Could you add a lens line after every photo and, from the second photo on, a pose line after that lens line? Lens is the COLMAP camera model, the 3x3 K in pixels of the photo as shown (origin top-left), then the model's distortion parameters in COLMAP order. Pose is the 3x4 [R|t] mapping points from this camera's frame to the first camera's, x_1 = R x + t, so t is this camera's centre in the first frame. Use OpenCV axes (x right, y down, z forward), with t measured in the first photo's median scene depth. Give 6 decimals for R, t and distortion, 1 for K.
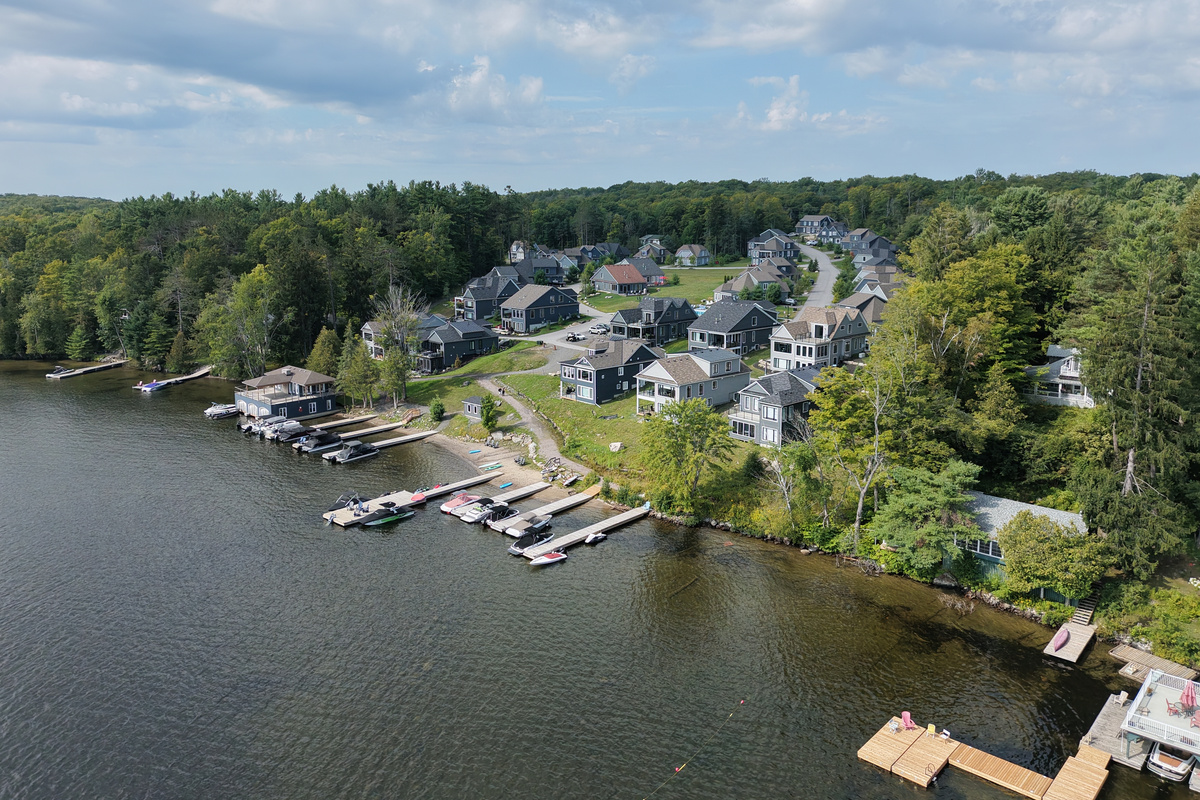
lens RADIAL K [[932.9, 0, 600.0], [0, 932.9, 400.0], [0, 0, 1]] dist [0.002904, 0.002017]
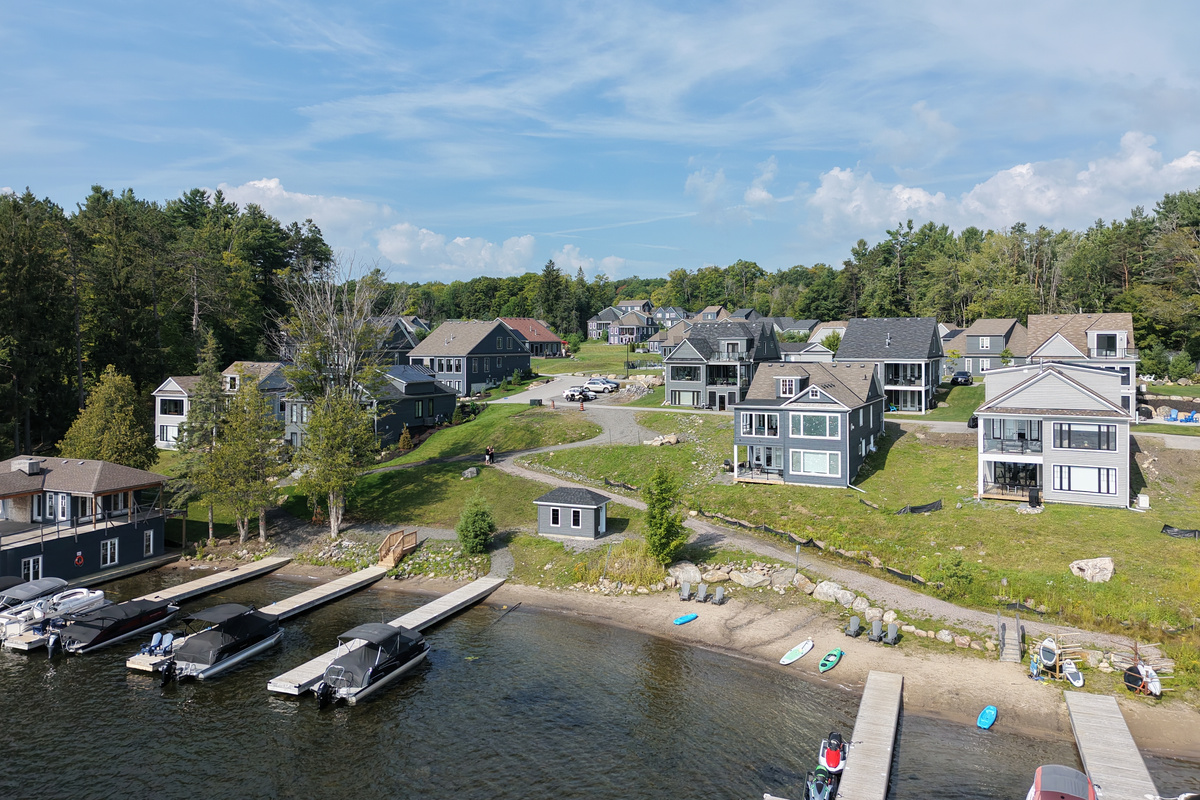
lens RADIAL K [[932.9, 0, 600.0], [0, 932.9, 400.0], [0, 0, 1]] dist [0.002904, 0.002017]
pose [[0.935192, -0.024034, 0.353323, -0.252842], [0.075656, 0.988221, -0.133027, 0.013099], [-0.345964, 0.151136, 0.925995, 0.557018]]
